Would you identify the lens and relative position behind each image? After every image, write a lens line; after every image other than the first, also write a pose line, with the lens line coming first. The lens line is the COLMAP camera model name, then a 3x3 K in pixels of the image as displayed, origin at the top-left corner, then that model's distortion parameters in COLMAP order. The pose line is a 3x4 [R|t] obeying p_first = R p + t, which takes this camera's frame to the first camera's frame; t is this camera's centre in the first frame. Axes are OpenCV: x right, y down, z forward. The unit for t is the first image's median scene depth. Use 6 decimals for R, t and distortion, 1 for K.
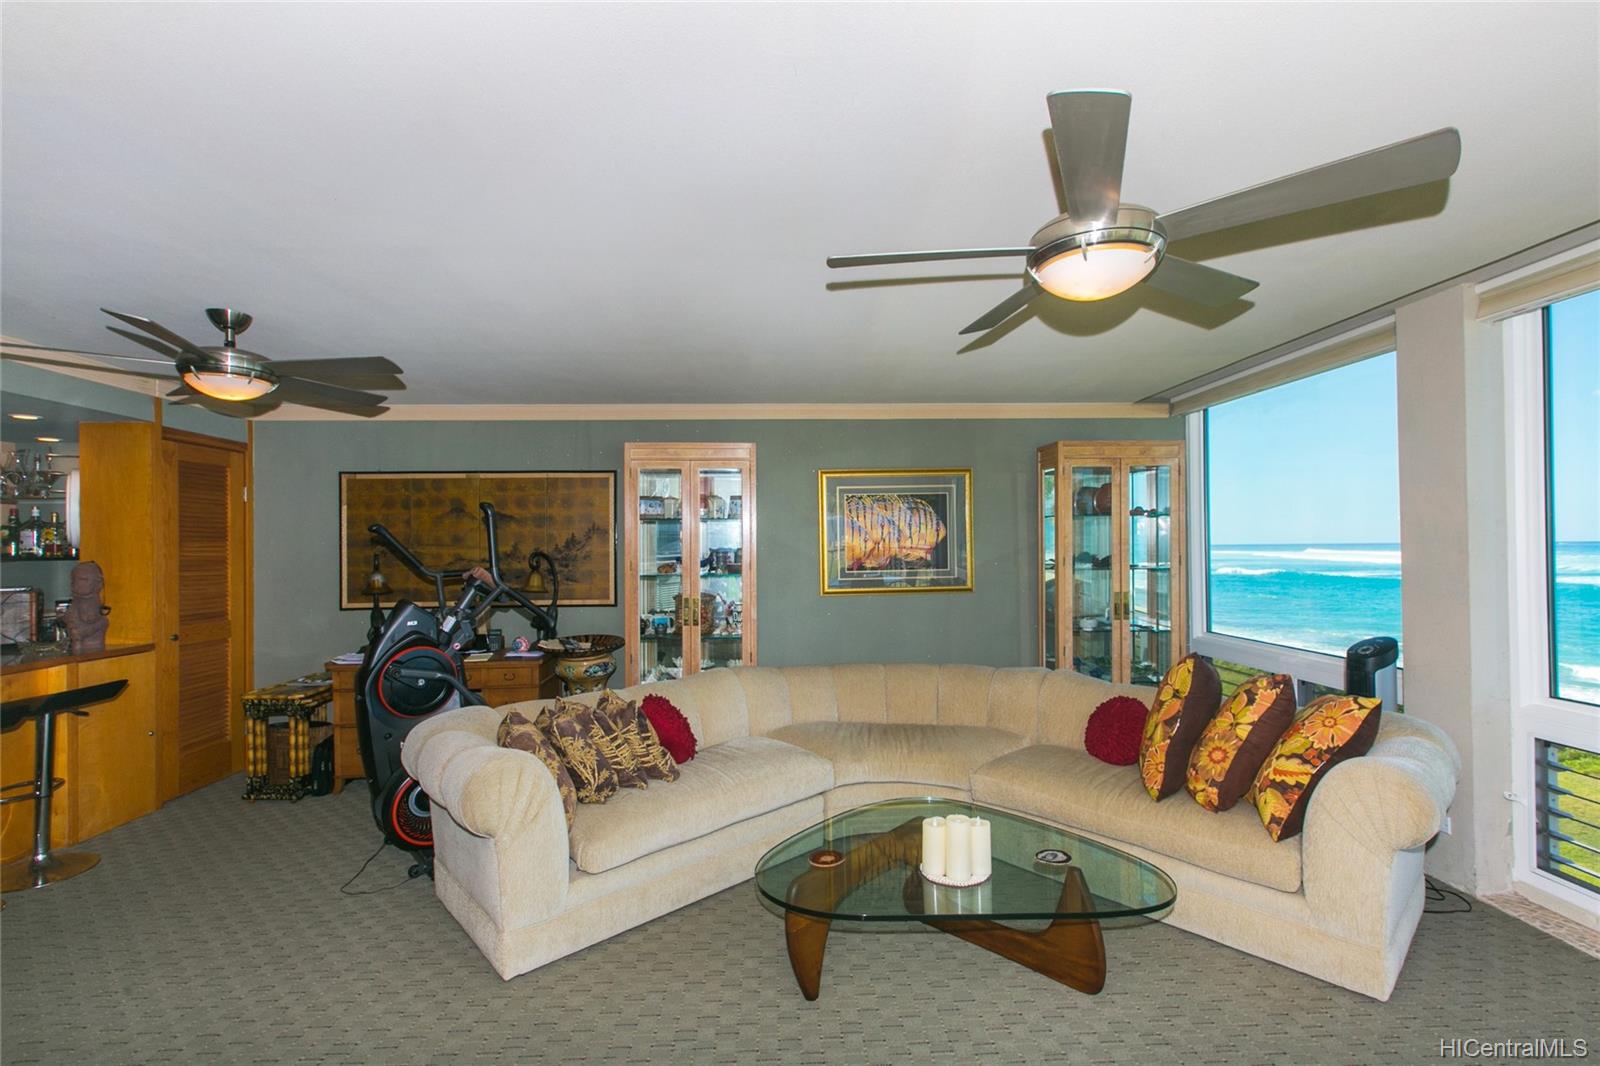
lens RADIAL K [[714.0, 0, 800.0], [0, 714.0, 533.0], [0, 0, 1]] dist [-0.001345, -0.000002]
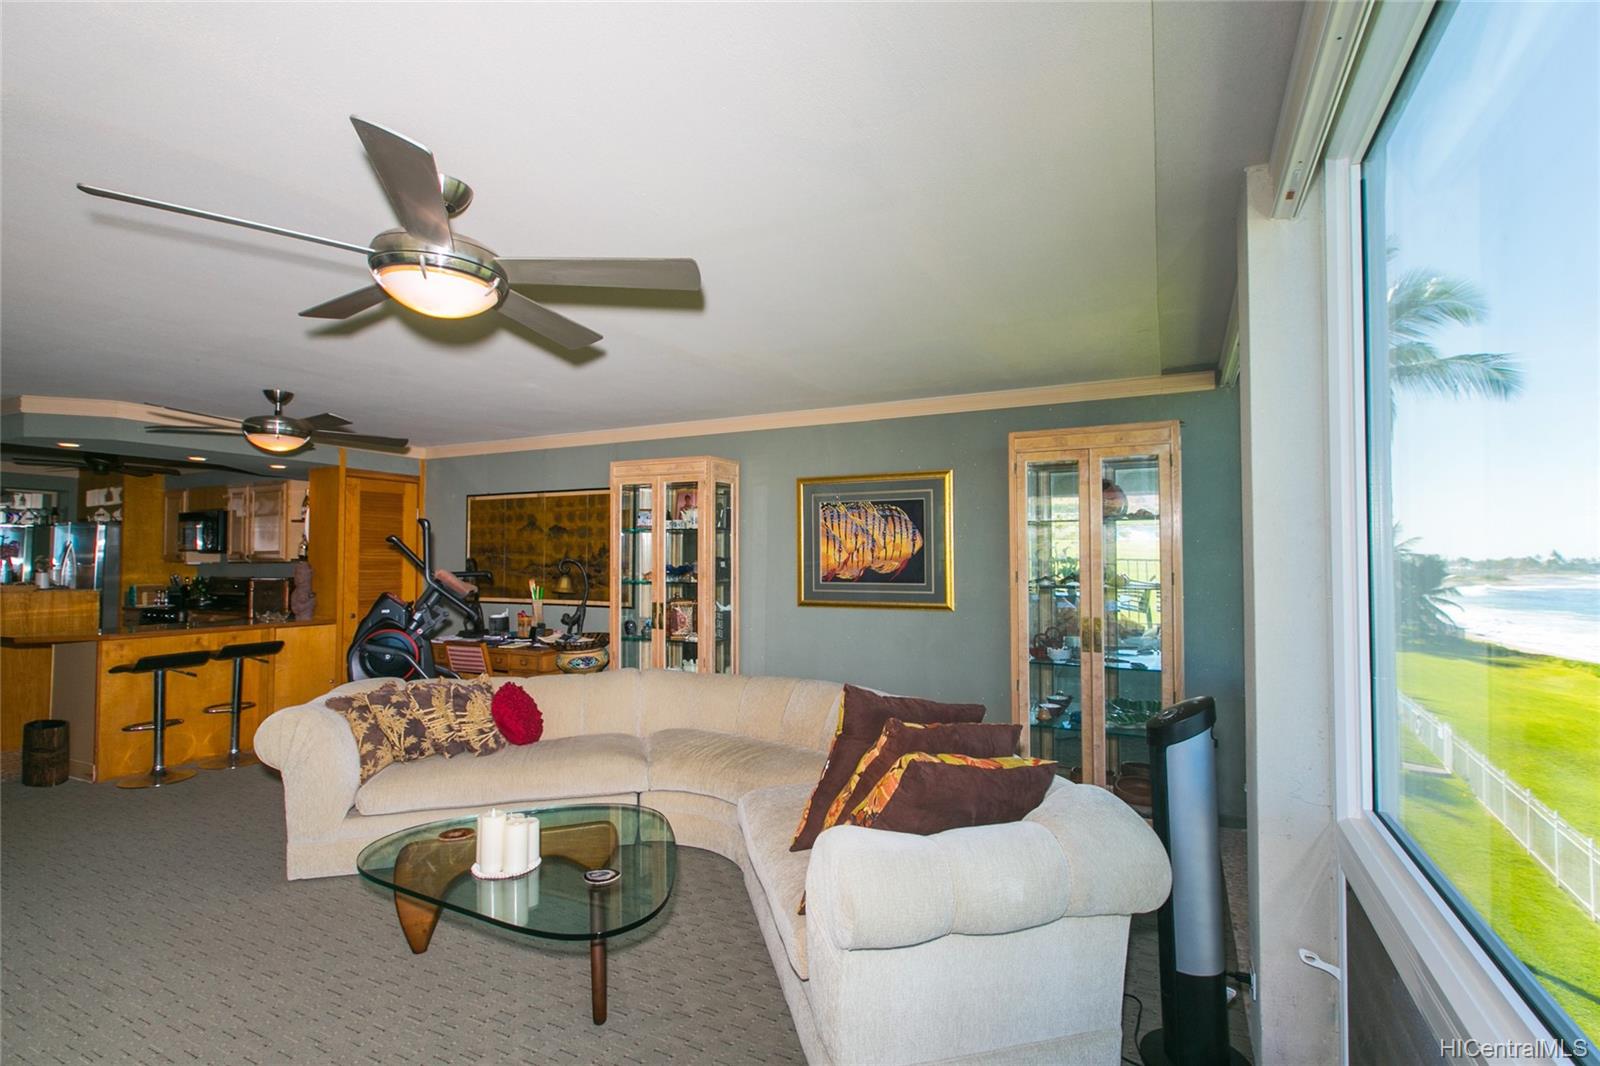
lens RADIAL K [[732.6, 0, 800.0], [0, 732.6, 533.0], [0, 0, 1]] dist [-0.002079, -0.000574]
pose [[0.879622, -0.005654, -0.475640, 0.517160], [-0.000673, 0.999914, -0.013130, -0.000159], [0.475673, 0.011869, 0.879542, 0.119621]]
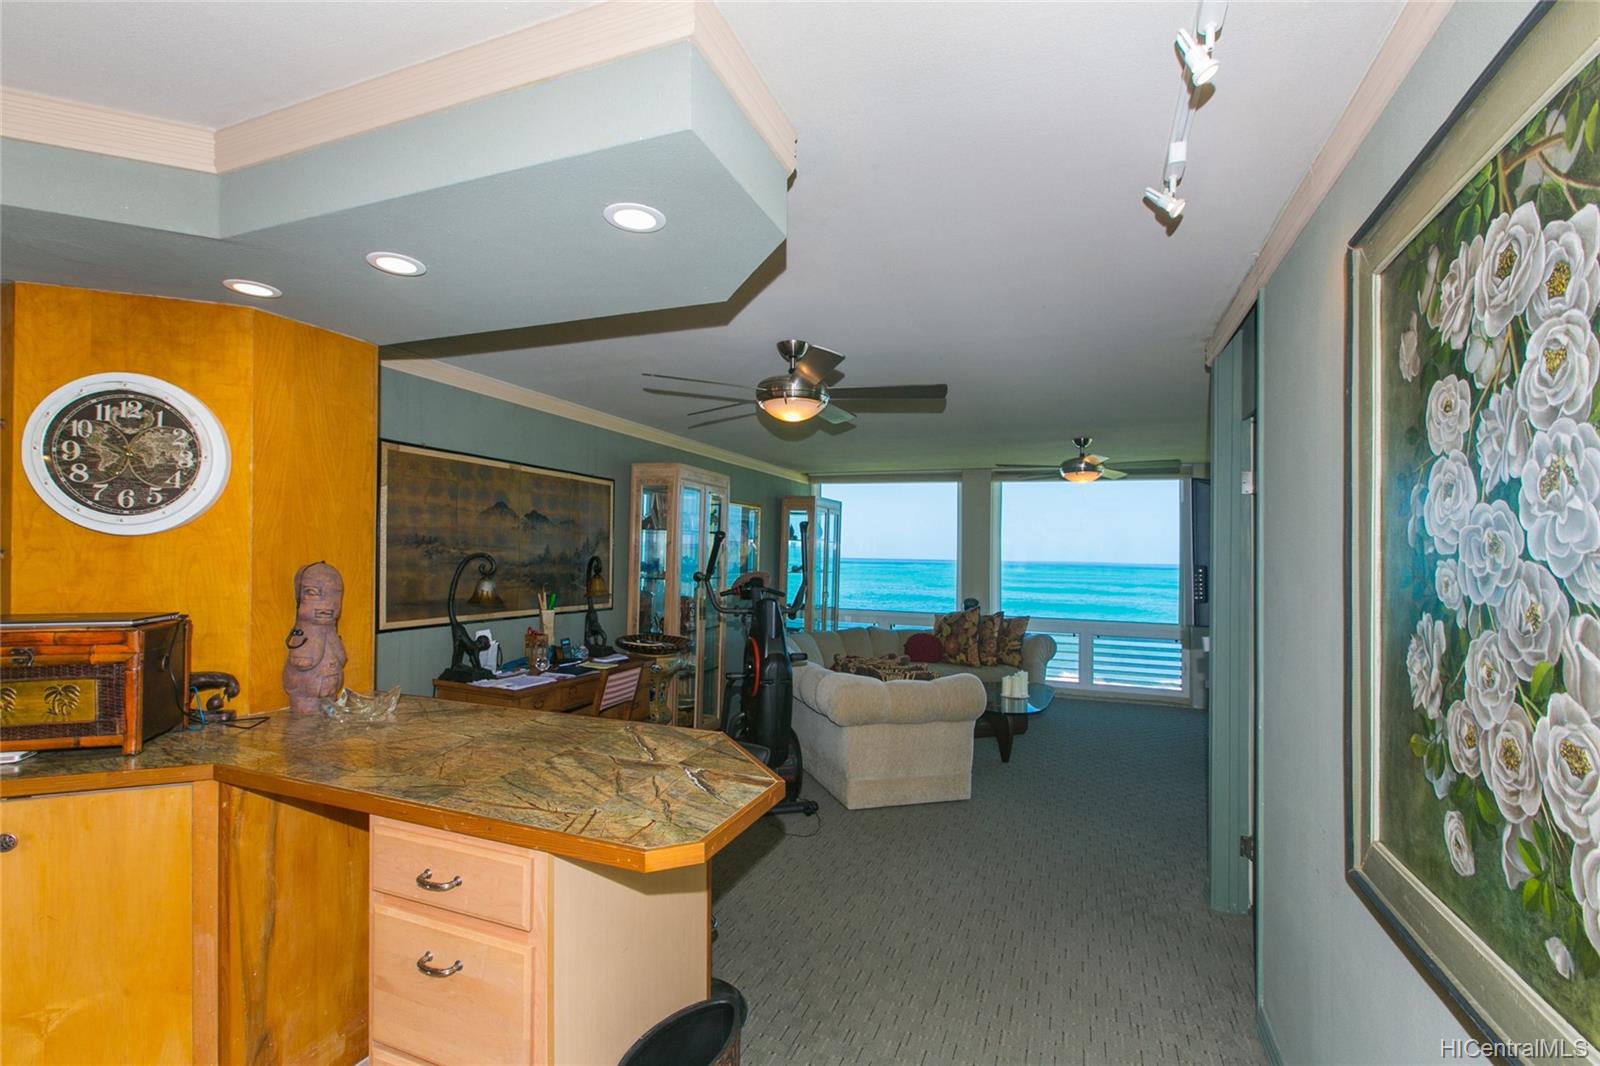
lens RADIAL K [[732.6, 0, 800.0], [0, 732.6, 533.0], [0, 0, 1]] dist [-0.002079, -0.000574]
pose [[0.402568, 0.048156, 0.914123, -1.135130], [-0.032267, 0.998741, -0.038403, 0.023385], [-0.914821, -0.014036, 0.403615, 0.321425]]
